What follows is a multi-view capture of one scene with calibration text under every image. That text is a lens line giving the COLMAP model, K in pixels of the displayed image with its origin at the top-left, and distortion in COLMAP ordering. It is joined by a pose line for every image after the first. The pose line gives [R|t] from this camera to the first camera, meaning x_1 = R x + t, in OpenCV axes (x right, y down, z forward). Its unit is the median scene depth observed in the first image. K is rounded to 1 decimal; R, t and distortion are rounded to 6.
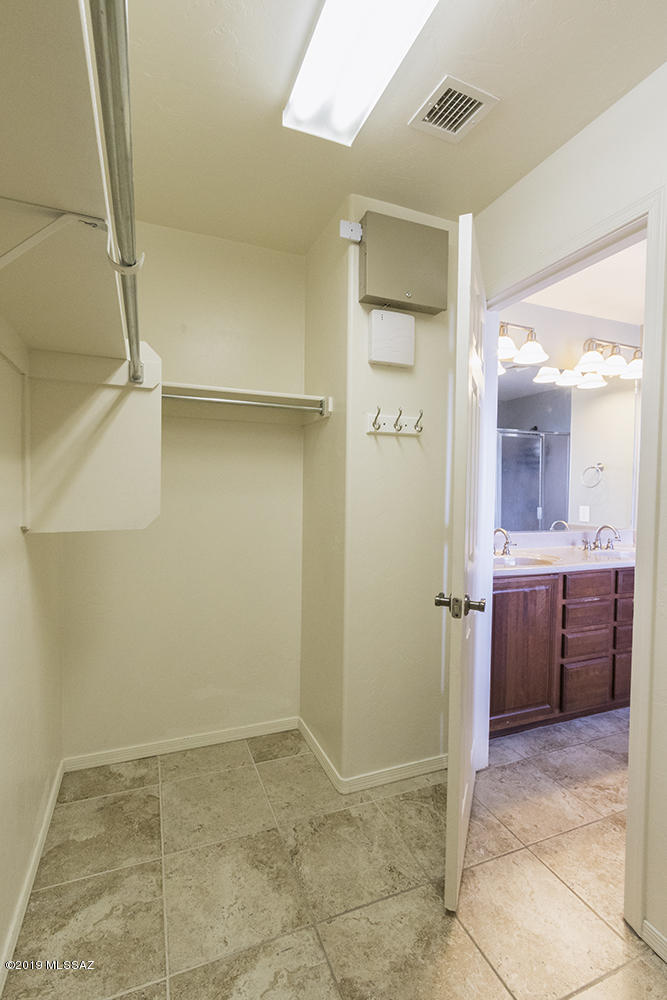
lens RADIAL K [[456.2, 0, 332.0], [0, 456.2, 497.6], [0, 0, 1]] dist [0.007339, -0.002649]
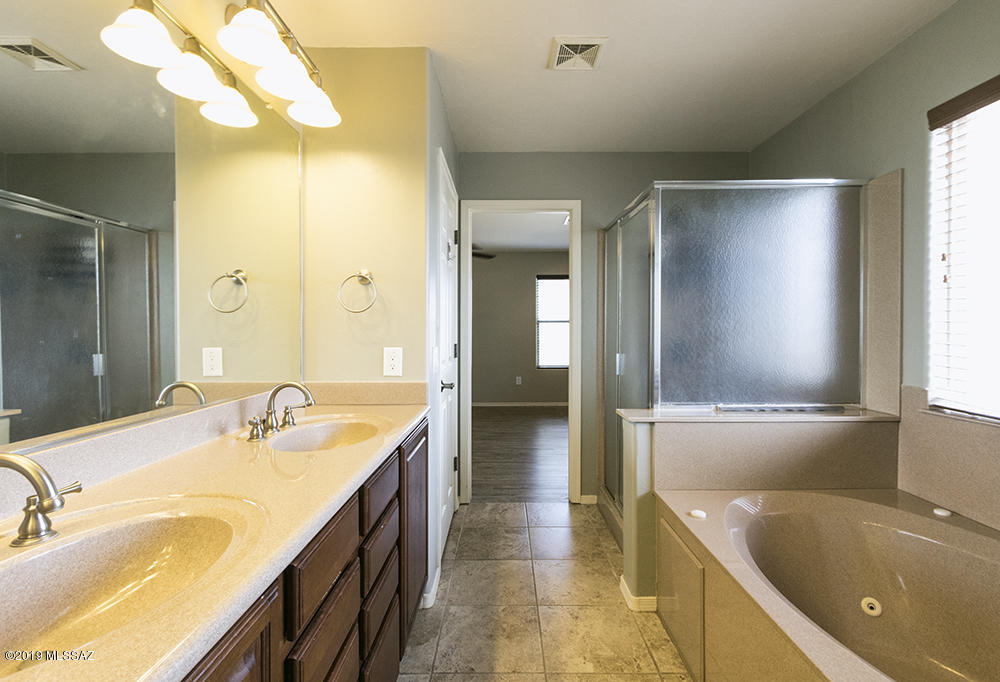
lens RADIAL K [[471.6, 0, 499.1], [0, 471.6, 334.1], [0, 0, 1]] dist [0.002960, -0.000183]
pose [[0.396420, -0.032620, 0.917490, 0.206229], [0.036723, 0.999132, 0.019655, 0.004355], [-0.917335, 0.025902, 0.397273, 0.556873]]
